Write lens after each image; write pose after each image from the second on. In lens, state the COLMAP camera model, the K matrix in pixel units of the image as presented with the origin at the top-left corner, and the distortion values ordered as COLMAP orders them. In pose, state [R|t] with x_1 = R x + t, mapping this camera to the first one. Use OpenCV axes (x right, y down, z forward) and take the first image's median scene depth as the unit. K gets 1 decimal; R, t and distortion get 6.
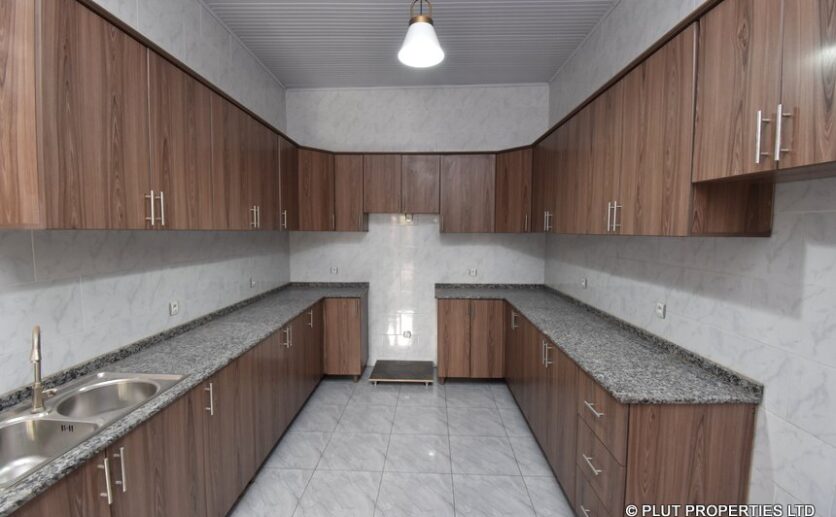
lens RADIAL K [[368.8, 0, 416.1], [0, 368.8, 256.7], [0, 0, 1]] dist [0.022366, -0.025536]
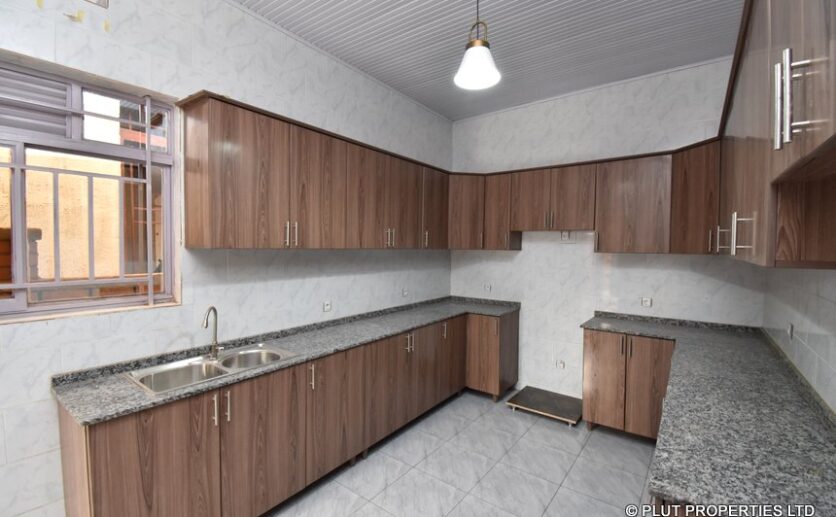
lens RADIAL K [[368.8, 0, 416.1], [0, 368.8, 256.7], [0, 0, 1]] dist [0.022366, -0.025536]
pose [[0.817785, 0.020184, -0.575169, 0.301686], [-0.046258, 0.998457, -0.030733, -0.011914], [0.573661, 0.051739, 0.817457, 0.066390]]
